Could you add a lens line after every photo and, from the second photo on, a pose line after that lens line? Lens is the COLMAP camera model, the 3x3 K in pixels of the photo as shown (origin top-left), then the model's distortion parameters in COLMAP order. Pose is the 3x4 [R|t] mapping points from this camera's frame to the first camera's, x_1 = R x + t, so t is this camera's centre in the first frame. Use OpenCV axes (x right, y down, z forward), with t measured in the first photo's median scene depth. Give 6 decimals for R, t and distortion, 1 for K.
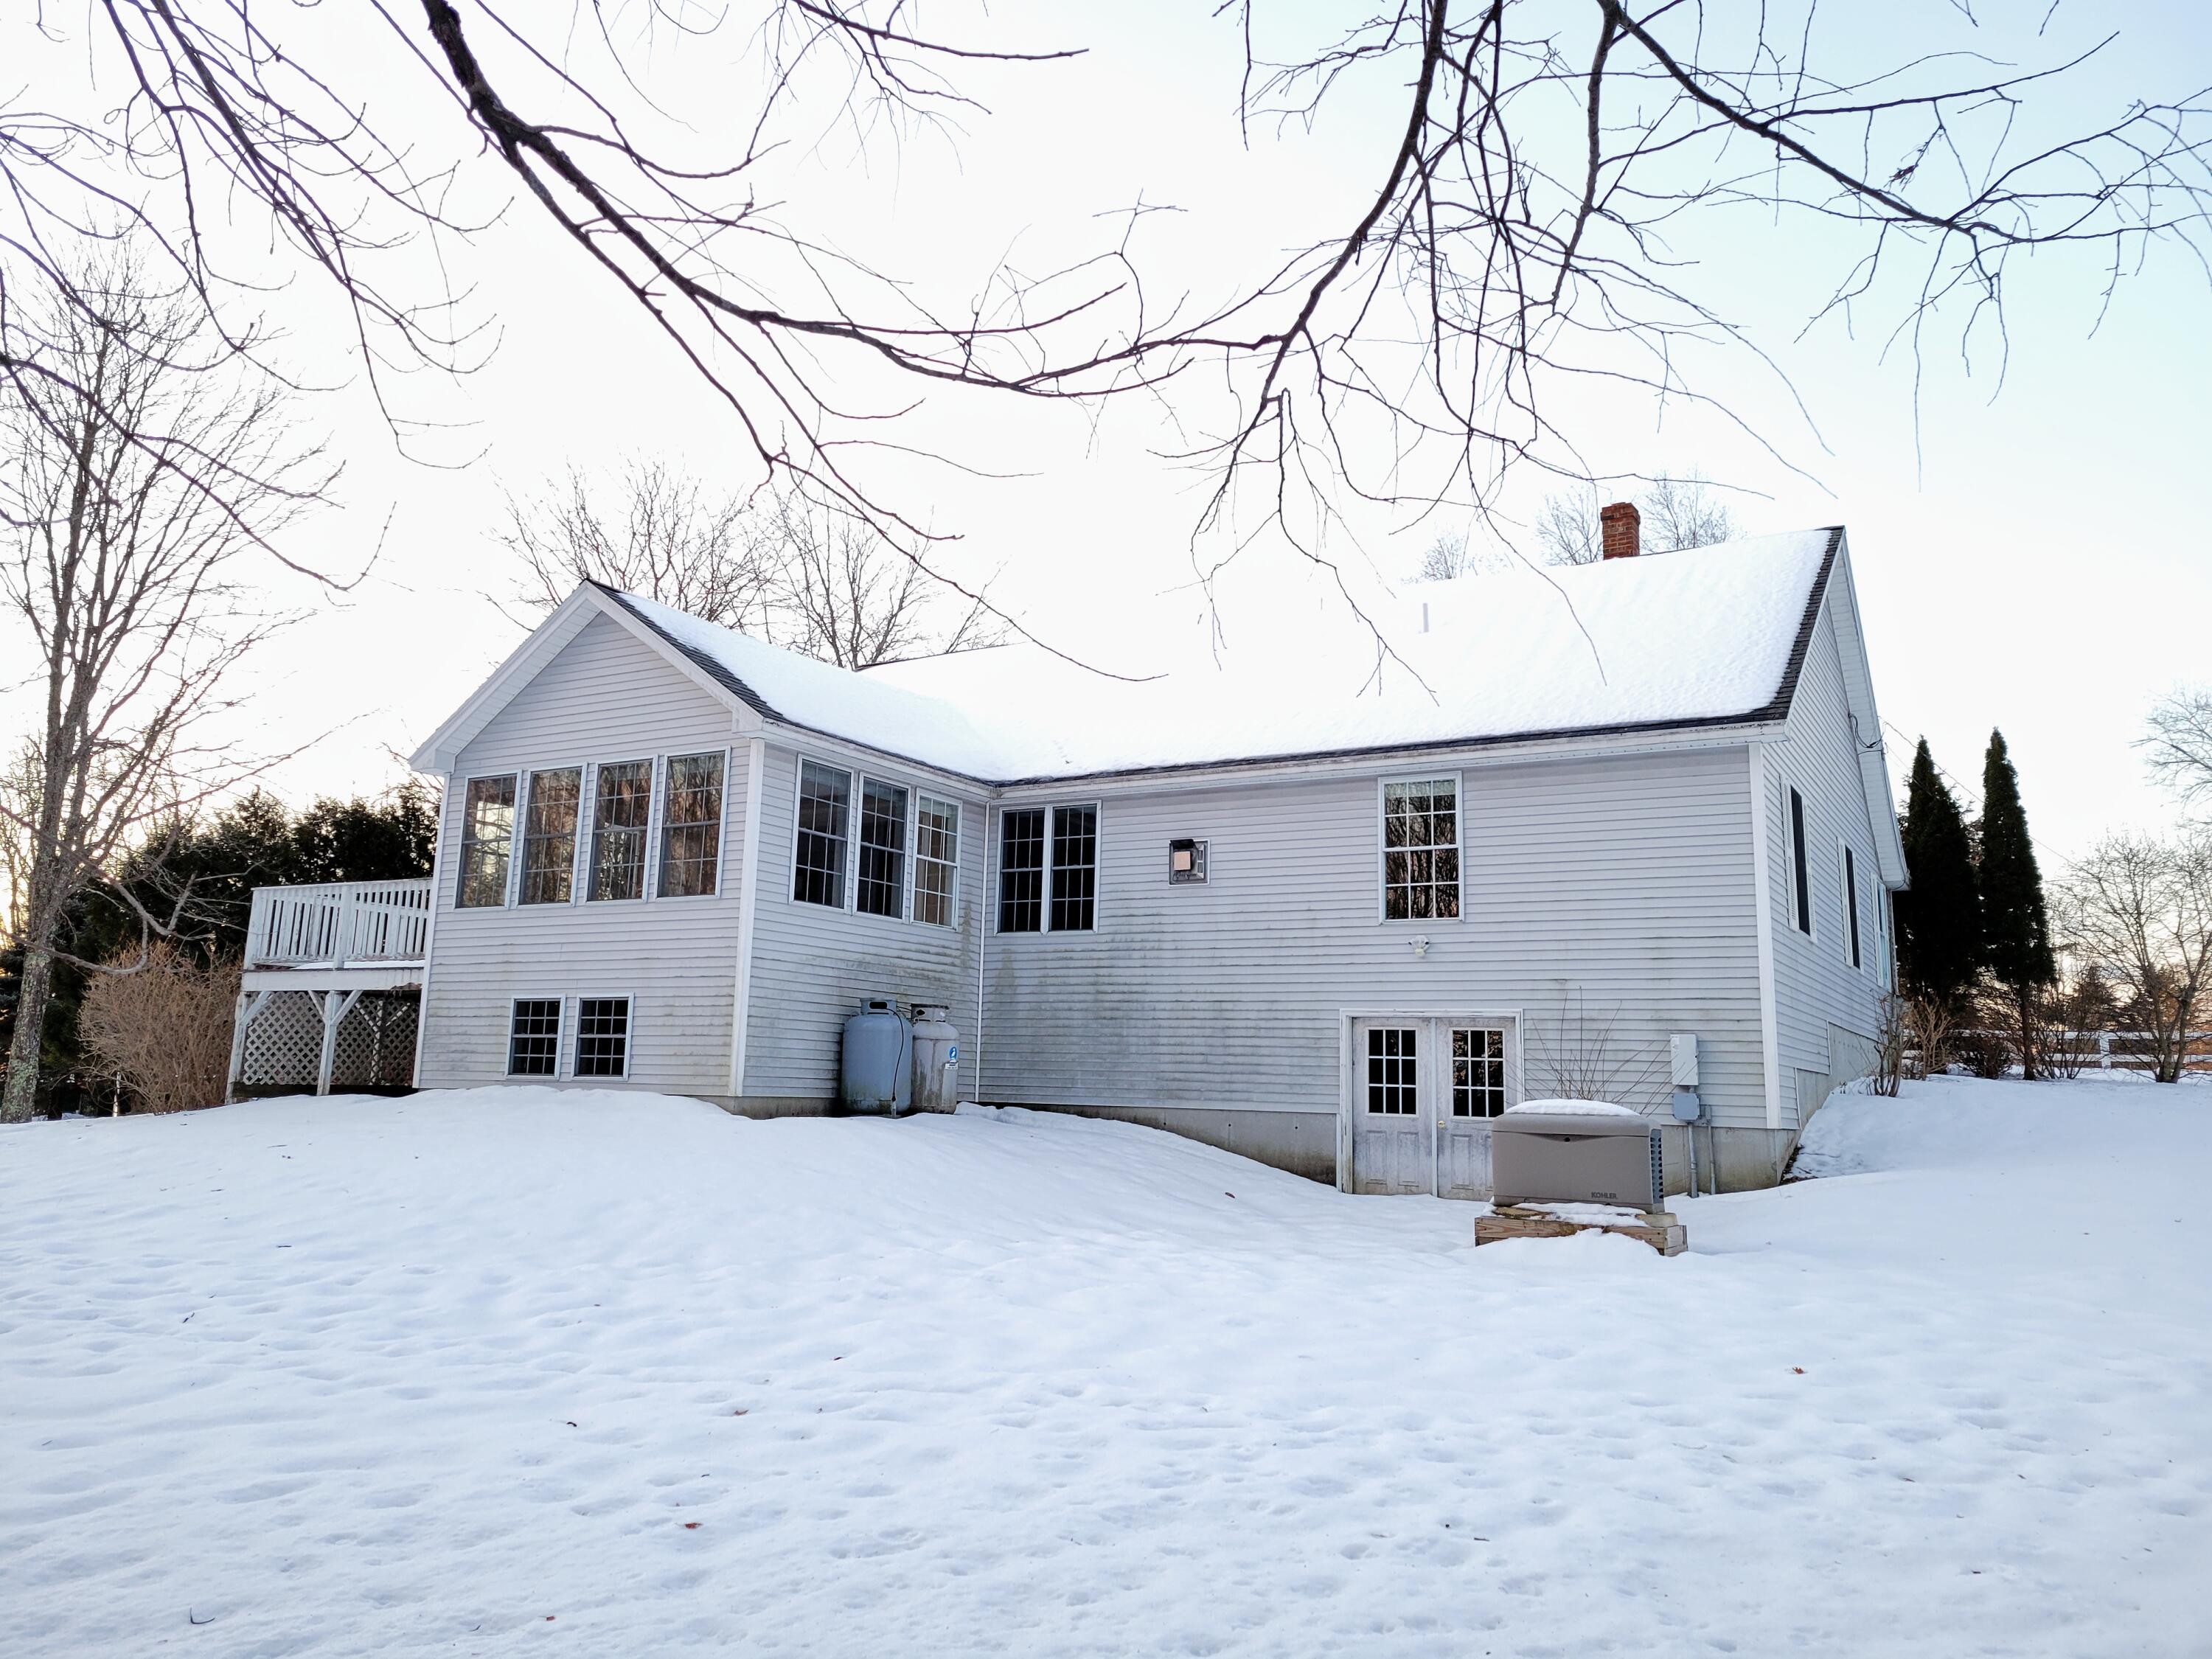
lens RADIAL K [[1619.0, 0, 1106.0], [0, 1619.0, 829.5], [0, 0, 1]] dist [0.078796, 0.000714]
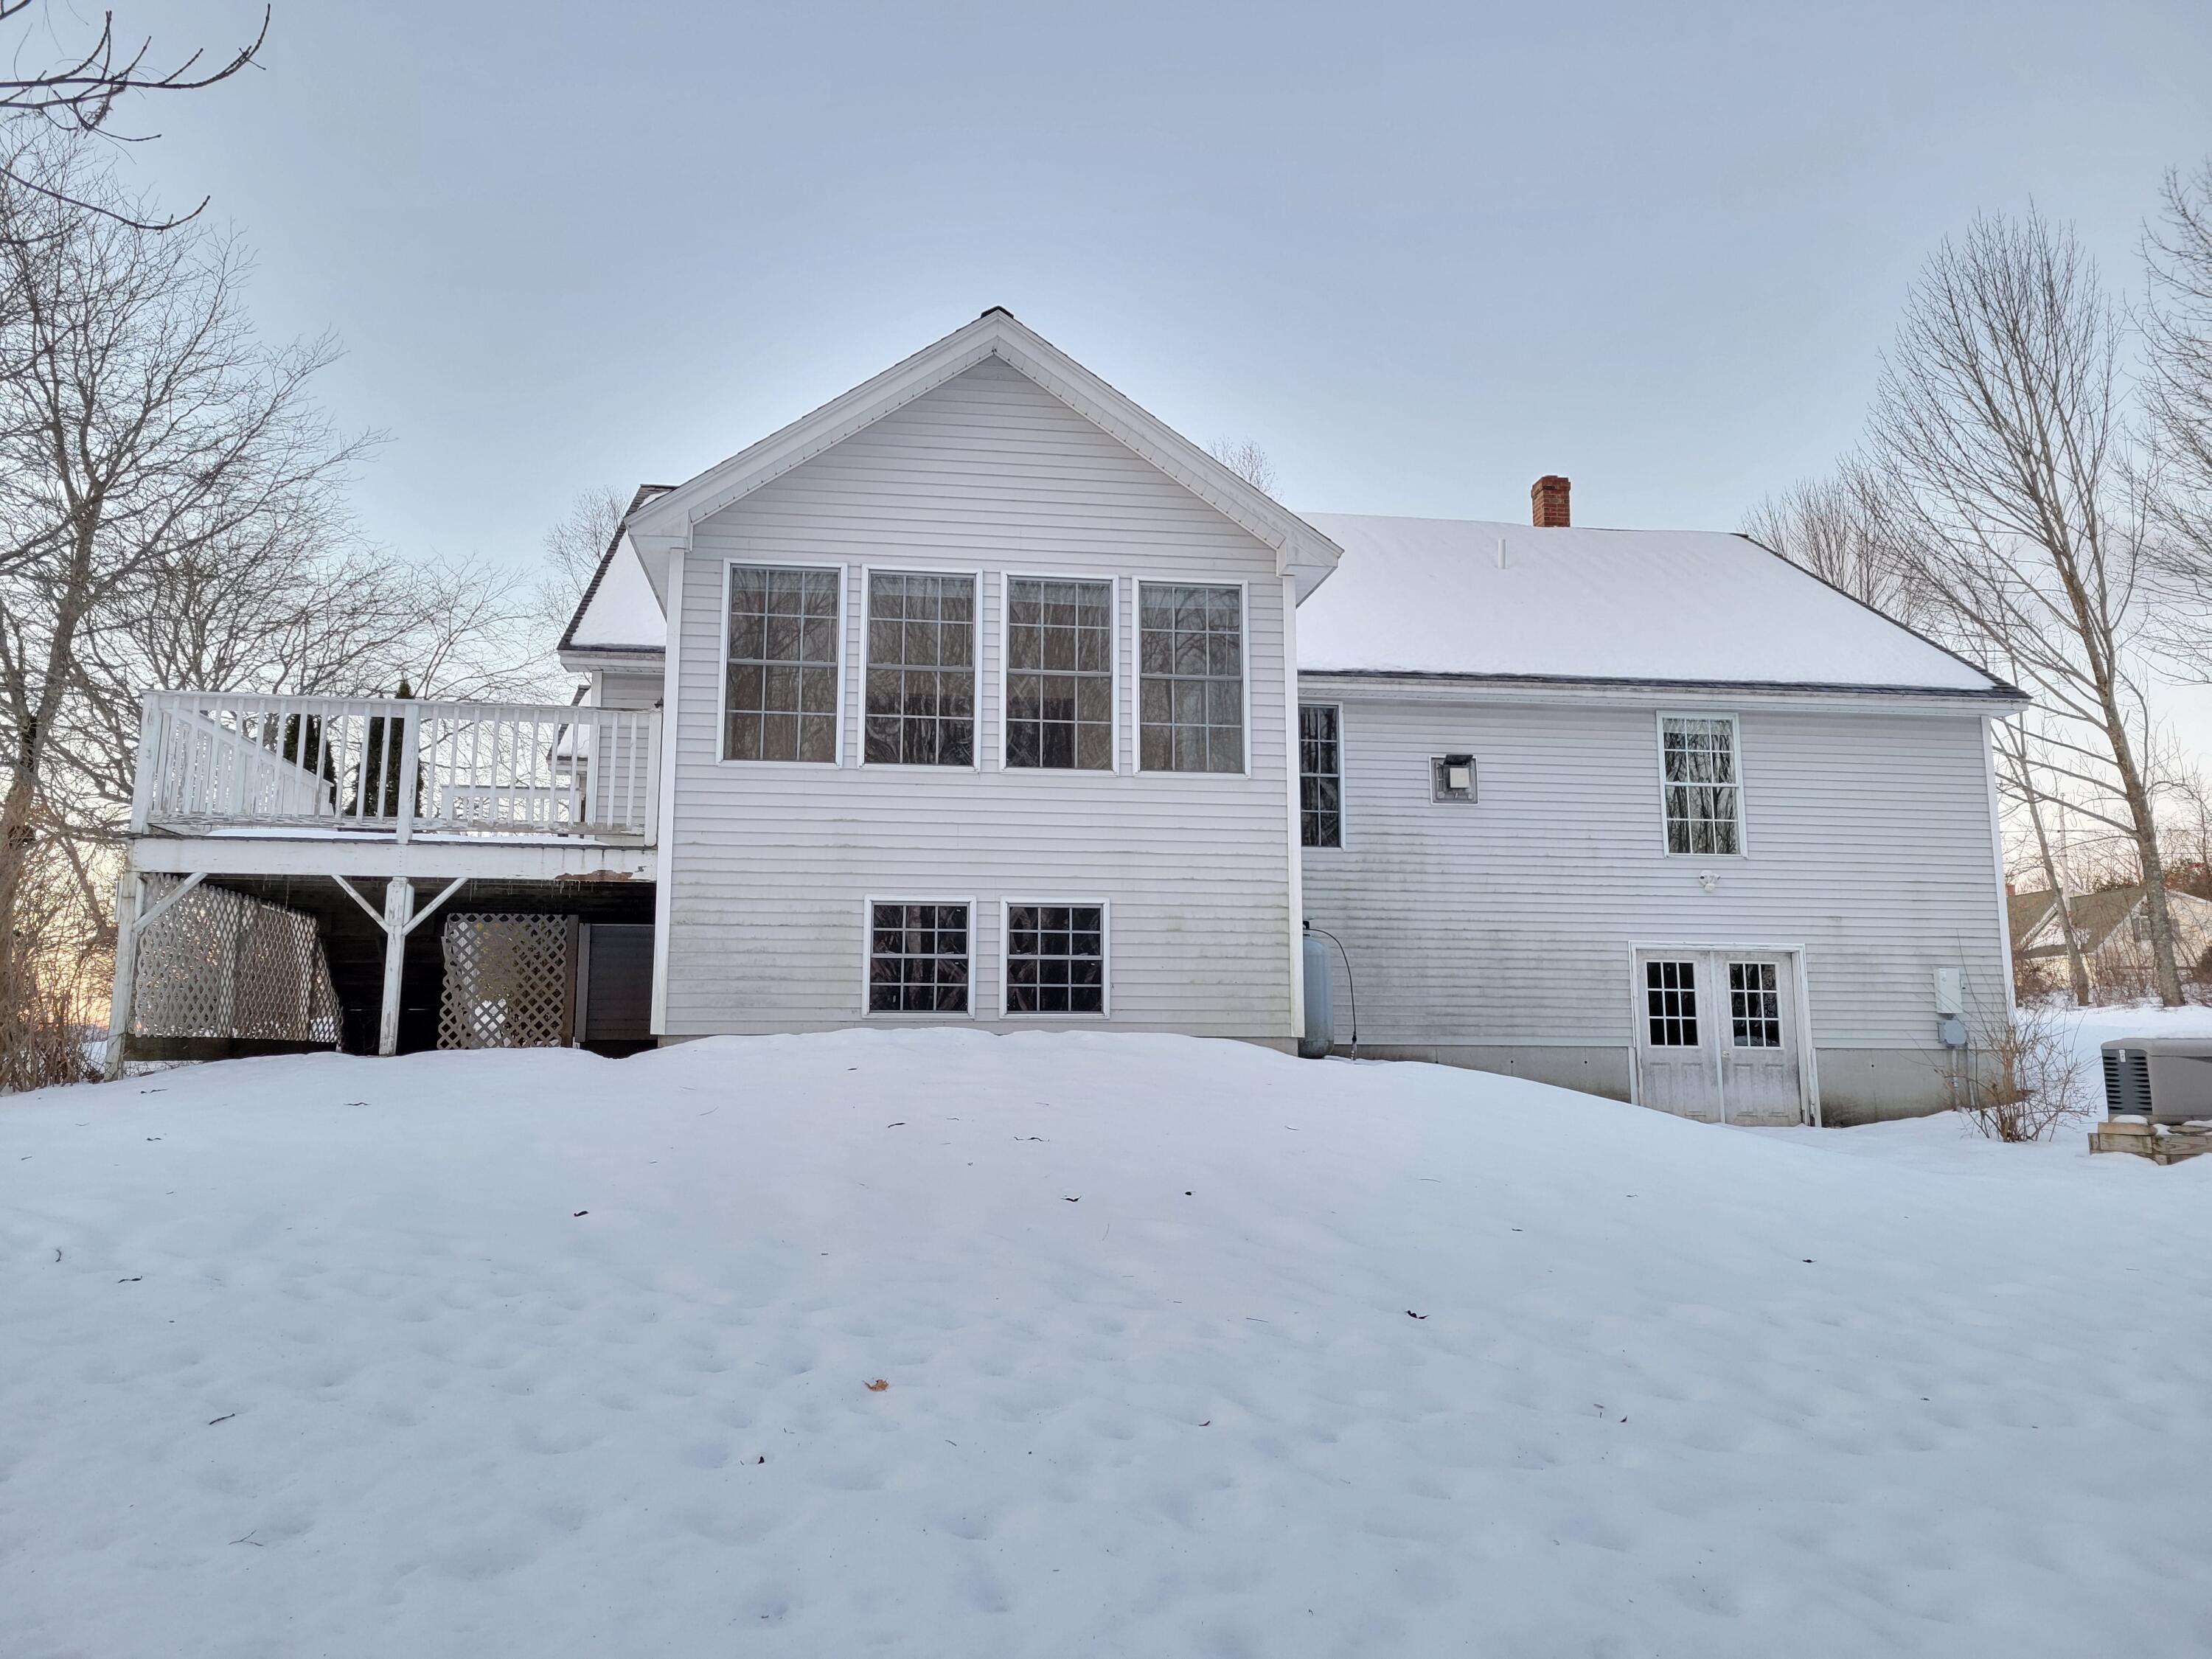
lens RADIAL K [[1629.0, 0, 1106.0], [0, 1629.0, 829.5], [0, 0, 1]] dist [0.097509, 0.001153]
pose [[0.771764, 0.061208, 0.632957, -0.724687], [-0.082082, 0.996619, 0.003708, 0.064321], [-0.630590, -0.054816, 0.774178, 0.423272]]
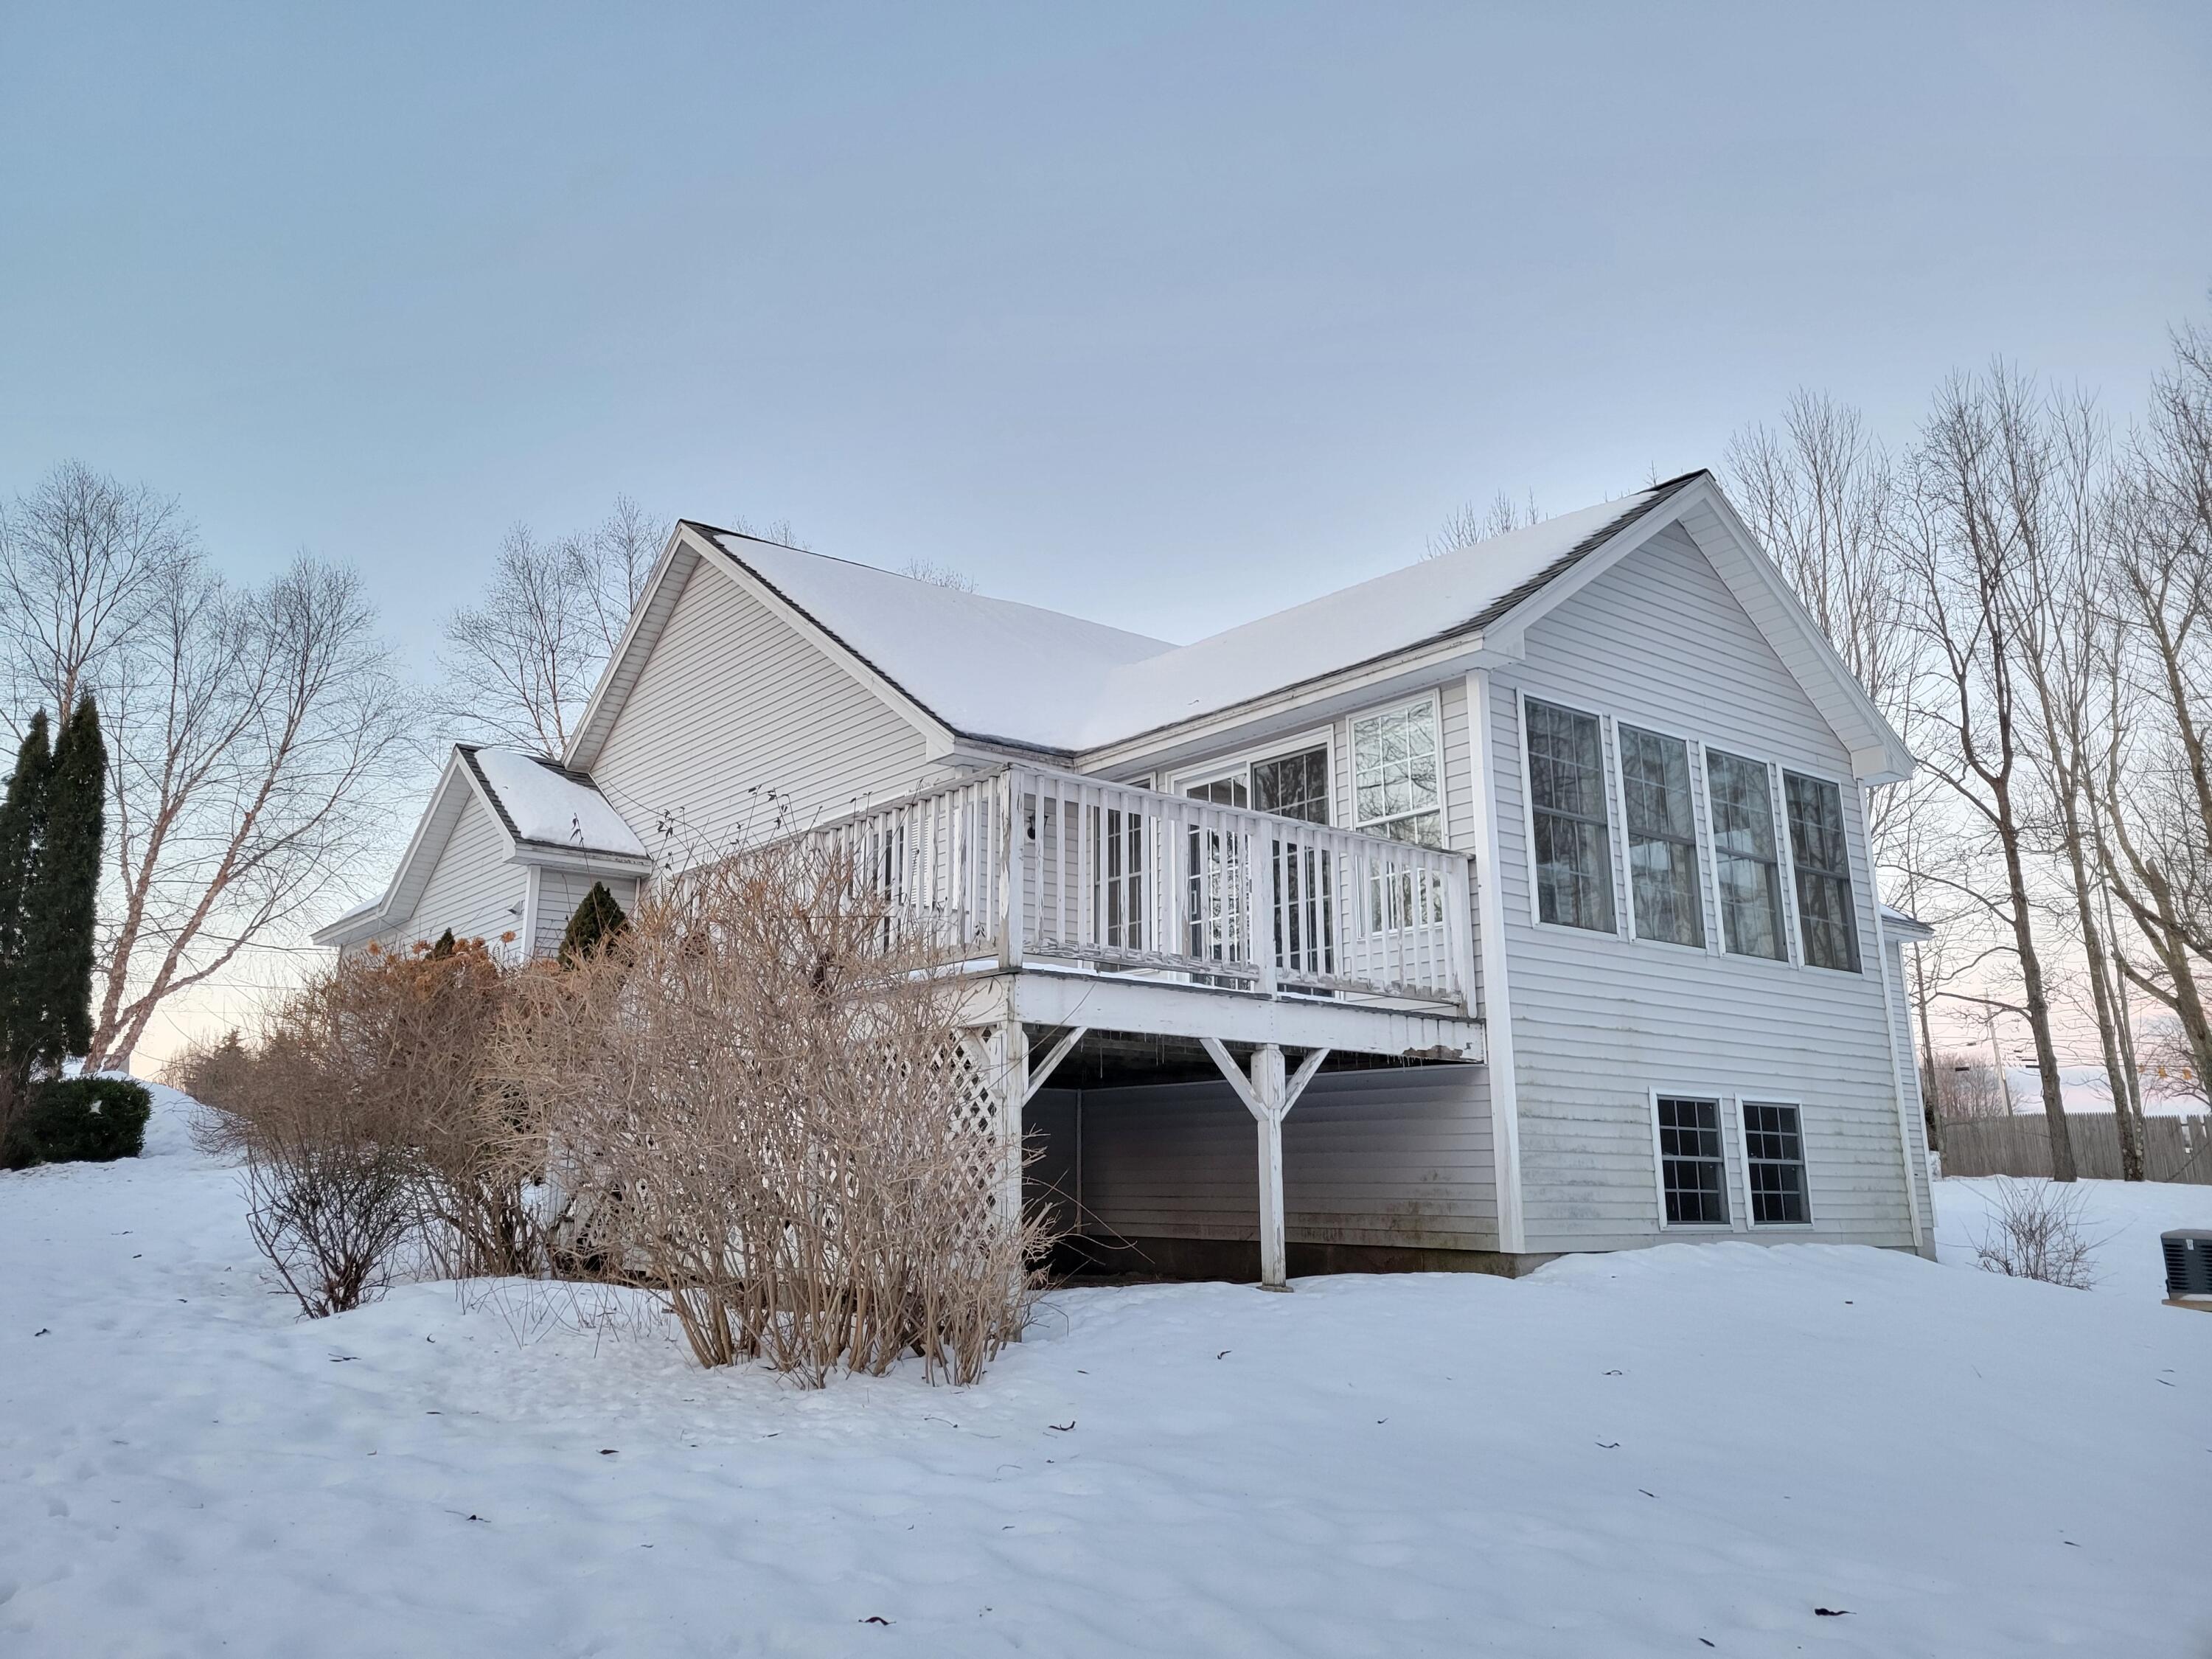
lens RADIAL K [[1657.1, 0, 1106.0], [0, 1657.1, 829.5], [0, 0, 1]] dist [0.028679, 0.000014]
pose [[0.359019, 0.182614, 0.915291, -1.018395], [-0.136235, 0.980422, -0.142171, 0.123789], [-0.923334, -0.073653, 0.376869, 0.975787]]
